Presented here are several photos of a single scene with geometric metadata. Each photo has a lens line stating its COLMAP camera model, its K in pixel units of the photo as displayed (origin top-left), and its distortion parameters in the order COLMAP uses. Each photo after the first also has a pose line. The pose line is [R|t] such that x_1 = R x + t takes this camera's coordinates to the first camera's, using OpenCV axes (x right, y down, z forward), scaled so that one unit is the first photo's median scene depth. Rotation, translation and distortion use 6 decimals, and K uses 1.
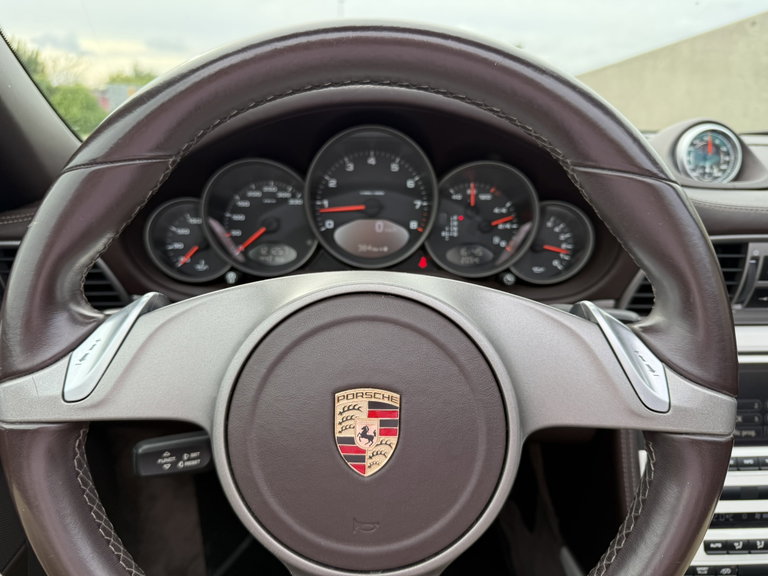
lens RADIAL K [[550.6, 0, 384.0], [0, 550.6, 288.0], [0, 0, 1]] dist [0.222850, -0.372458]
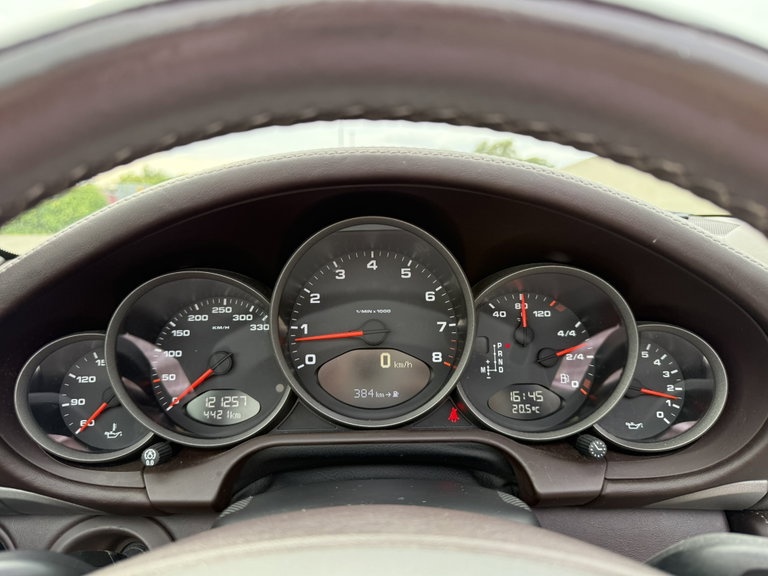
lens RADIAL K [[550.6, 0, 384.0], [0, 550.6, 288.0], [0, 0, 1]] dist [0.222850, -0.372458]
pose [[0.999724, -0.023168, -0.003884, -0.005546], [0.022308, 0.988113, -0.152105, -0.096245], [0.007361, 0.151976, 0.988357, 0.329447]]
